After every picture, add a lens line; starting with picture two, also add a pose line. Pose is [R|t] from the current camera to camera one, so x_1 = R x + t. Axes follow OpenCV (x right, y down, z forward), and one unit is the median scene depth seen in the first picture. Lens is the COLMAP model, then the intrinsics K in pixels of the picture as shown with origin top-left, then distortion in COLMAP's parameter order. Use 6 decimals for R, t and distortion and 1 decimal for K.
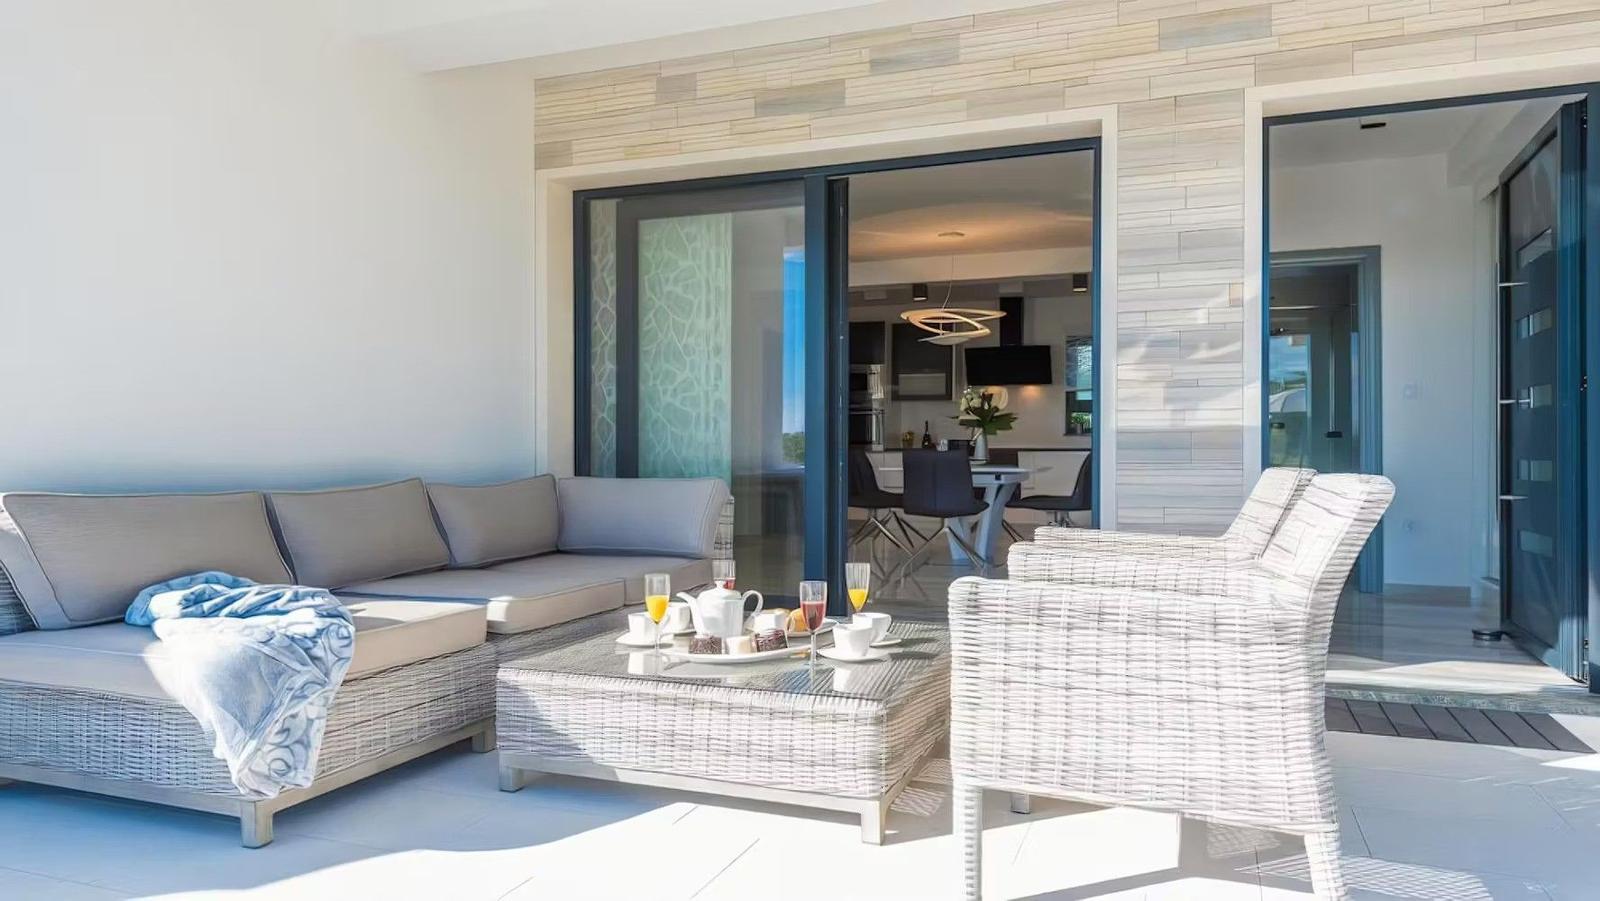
lens RADIAL K [[637.8, 0, 800.0], [0, 637.8, 450.5], [0, 0, 1]] dist [0.000473, -0.000070]
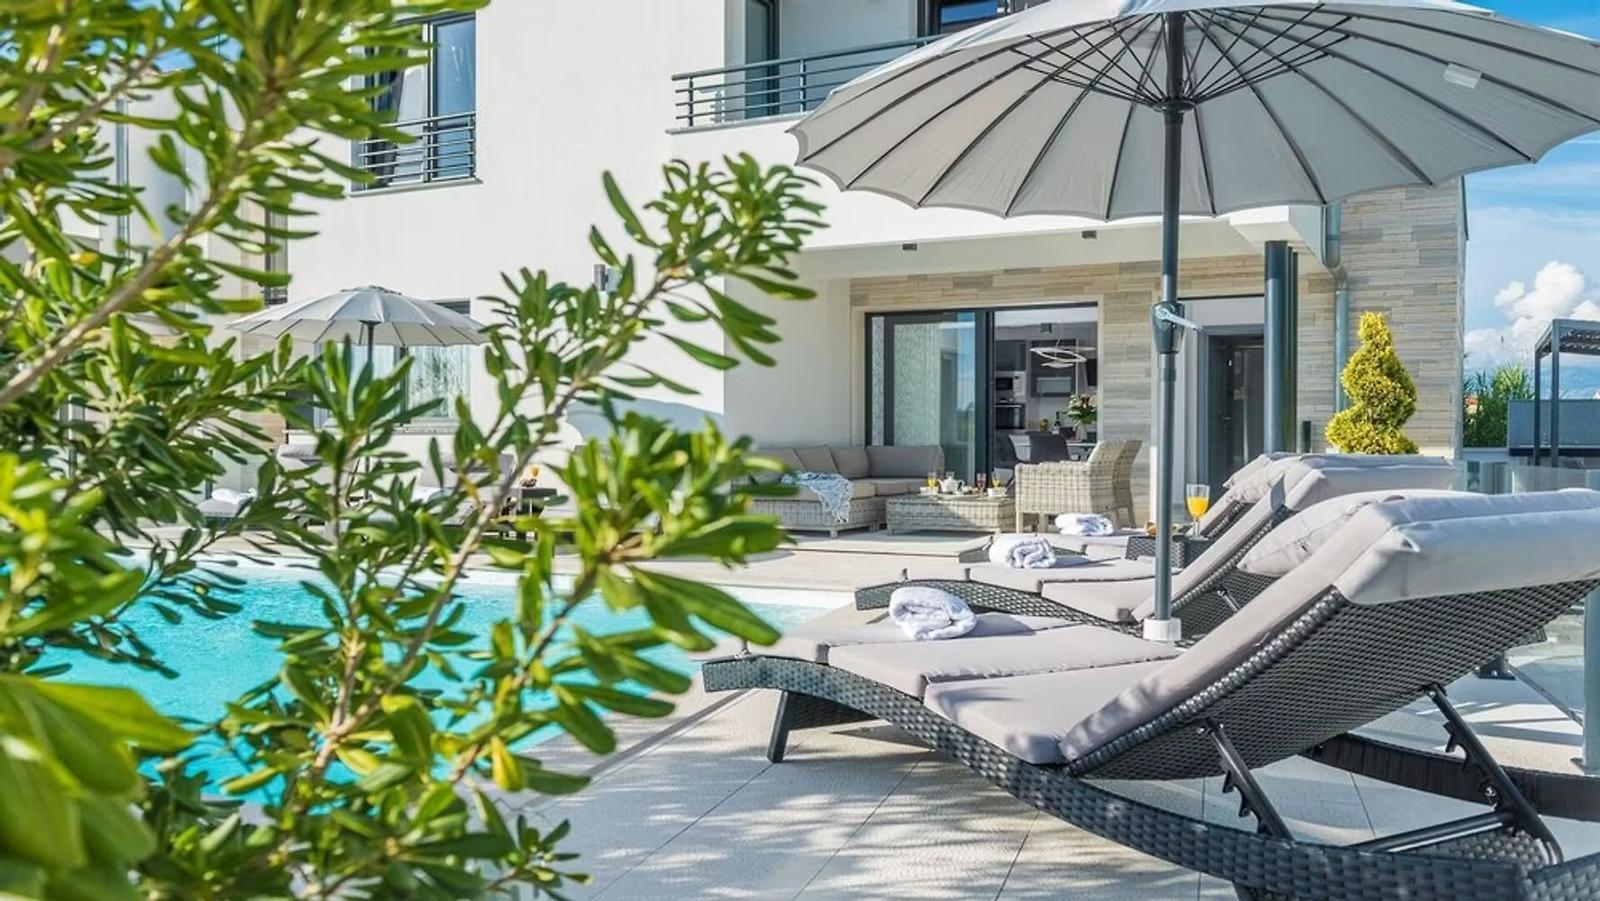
lens RADIAL K [[1389.9, 0, 800.0], [0, 1389.9, 450.5], [0, 0, 1]] dist [-0.002074, -0.001417]
pose [[0.996751, -0.000364, -0.080540, -0.193152], [0.001333, 0.999927, 0.011978, -0.001194], [0.080530, -0.012046, 0.996679, -3.595370]]
